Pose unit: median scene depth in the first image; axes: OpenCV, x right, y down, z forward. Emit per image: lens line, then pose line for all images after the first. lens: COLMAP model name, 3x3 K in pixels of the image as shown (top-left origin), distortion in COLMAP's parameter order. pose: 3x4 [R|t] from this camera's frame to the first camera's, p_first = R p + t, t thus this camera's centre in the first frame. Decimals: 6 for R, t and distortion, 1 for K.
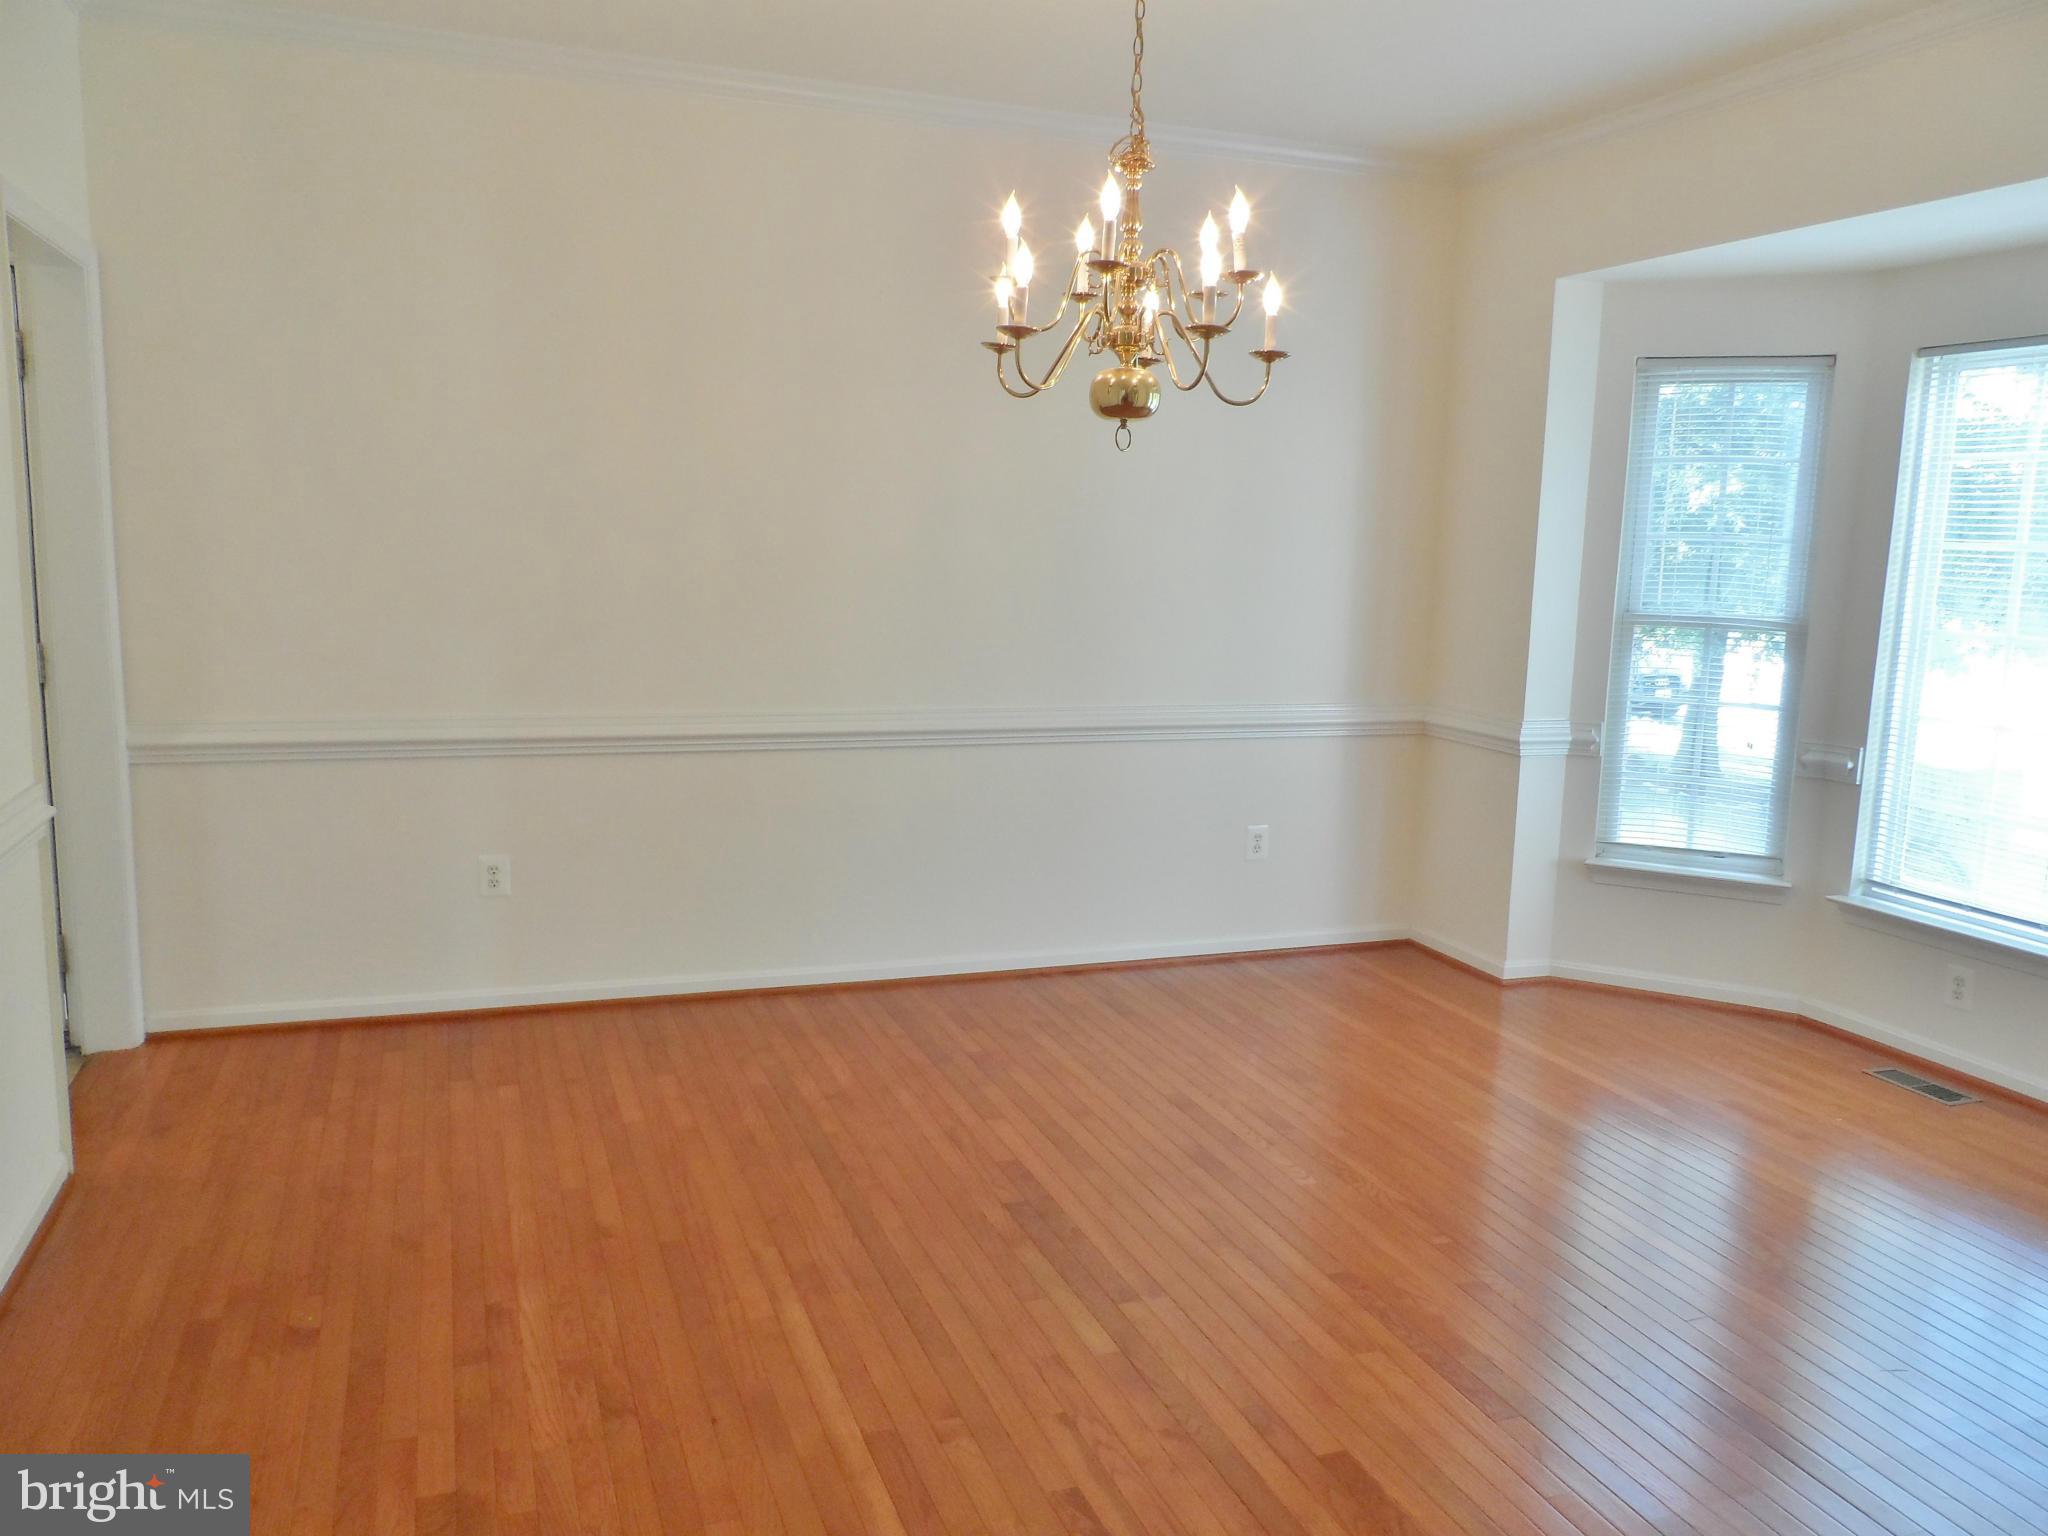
lens RADIAL K [[1560.1, 0, 1024.0], [0, 1560.1, 768.0], [0, 0, 1]] dist [-0.005726, 0.001033]
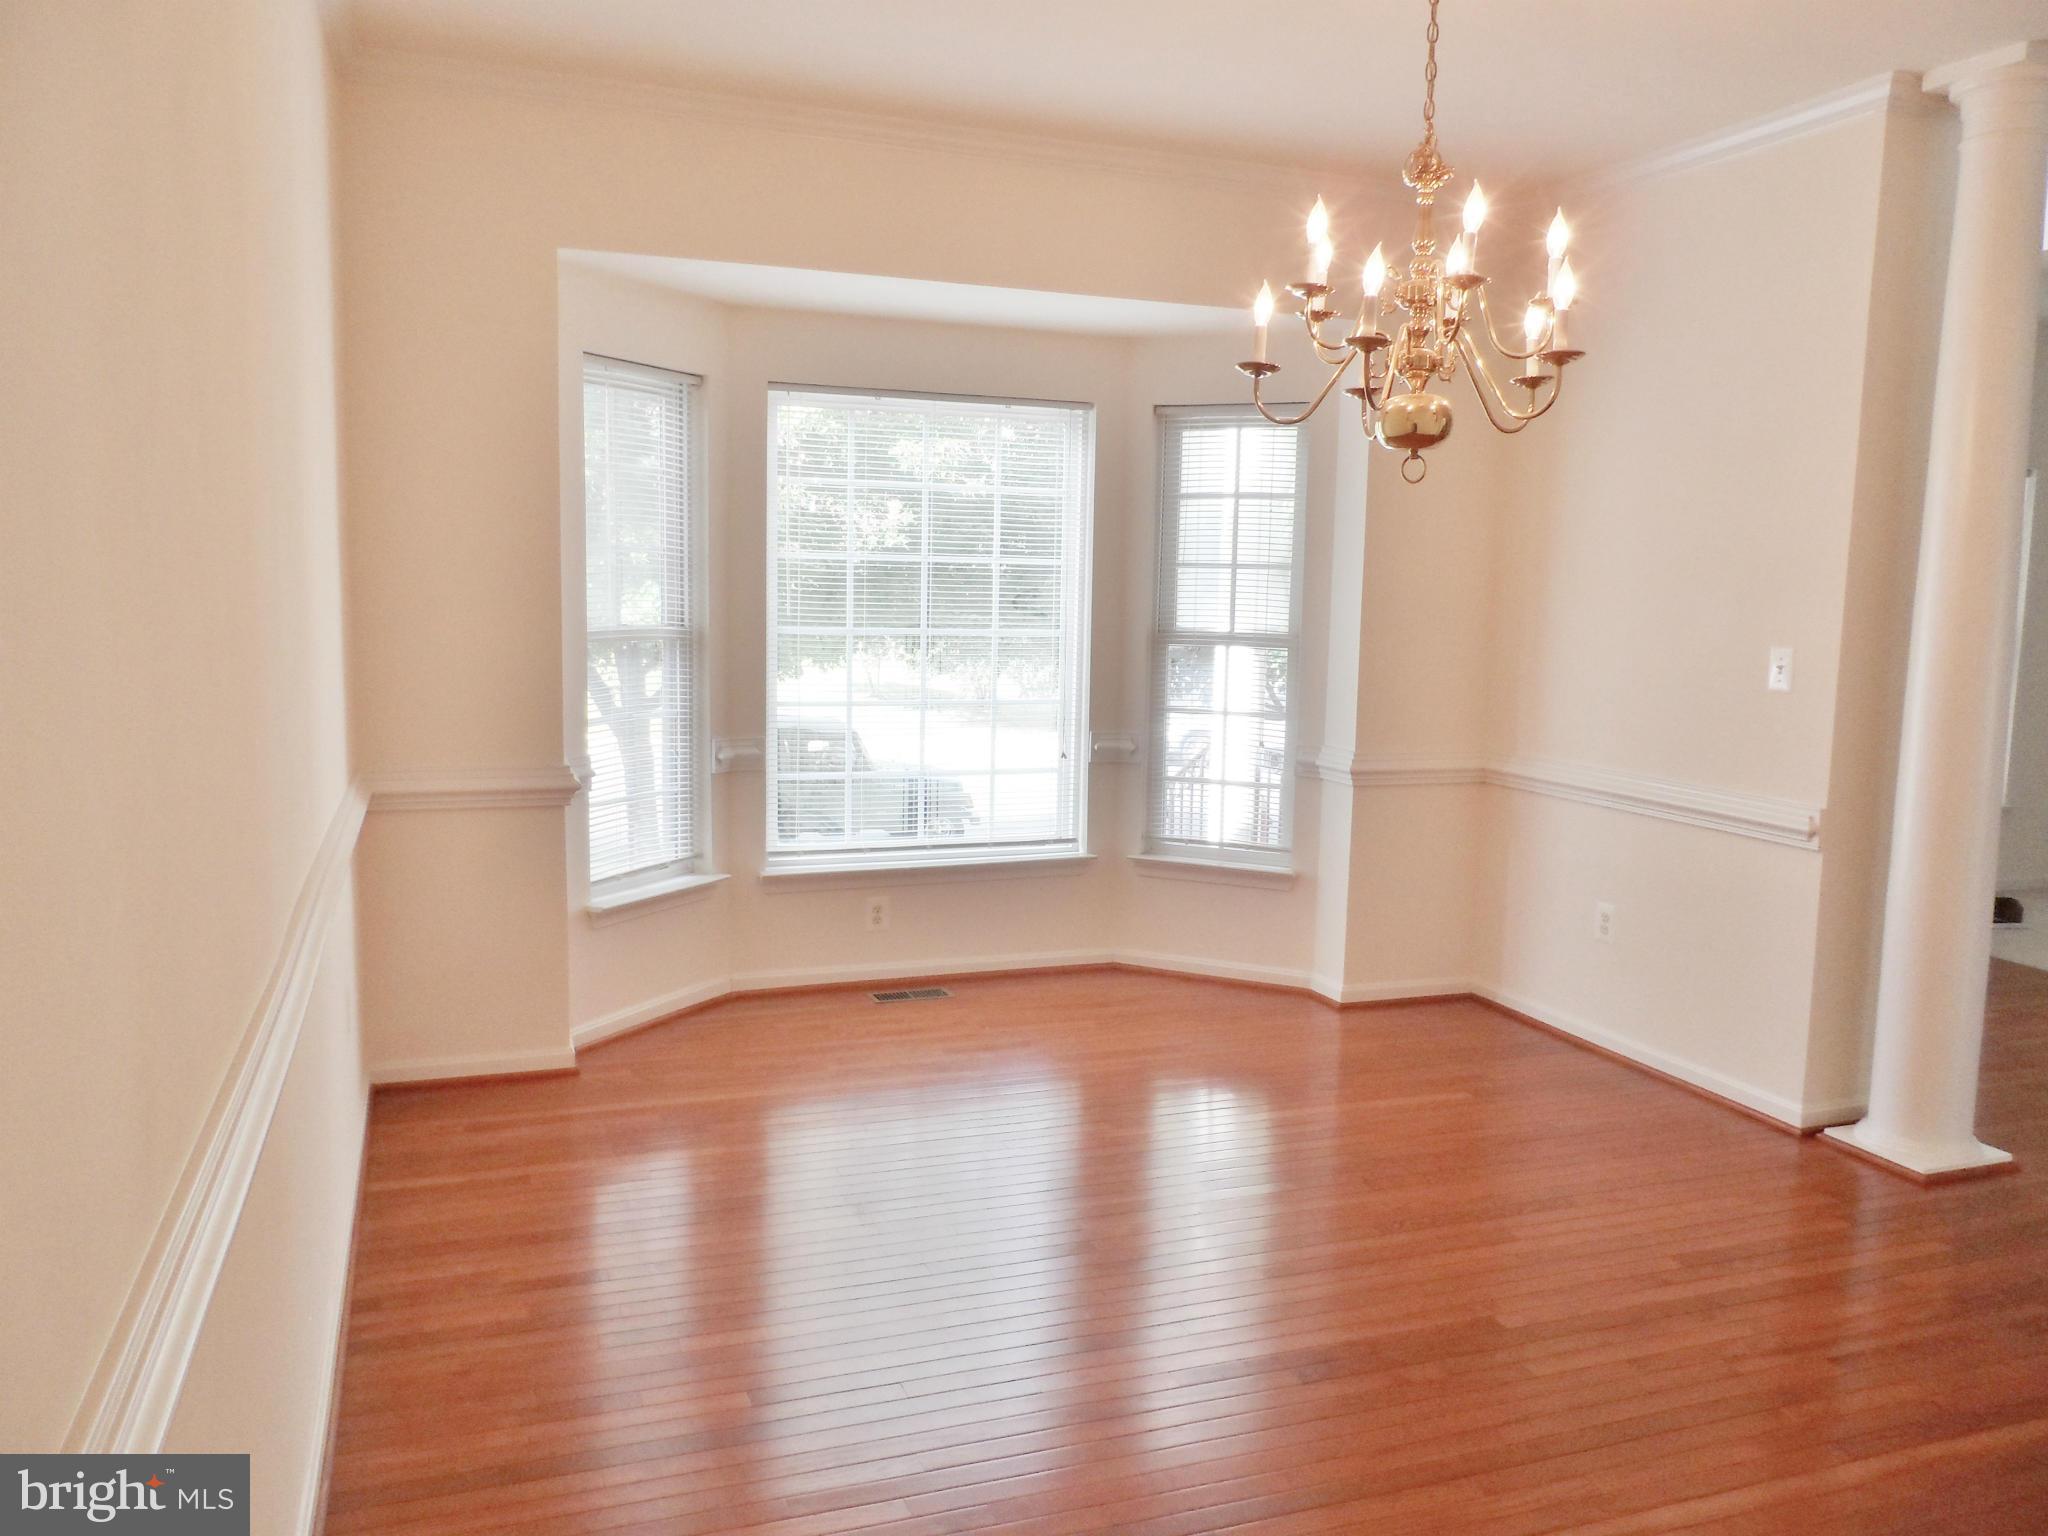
lens RADIAL K [[1560.1, 0, 1024.0], [0, 1560.1, 768.0], [0, 0, 1]] dist [-0.005726, 0.001033]
pose [[-0.002985, -0.148202, 0.988953, -0.603953], [0.129734, 0.980542, 0.147333, -0.139241], [-0.991544, 0.128740, 0.016300, 0.846122]]
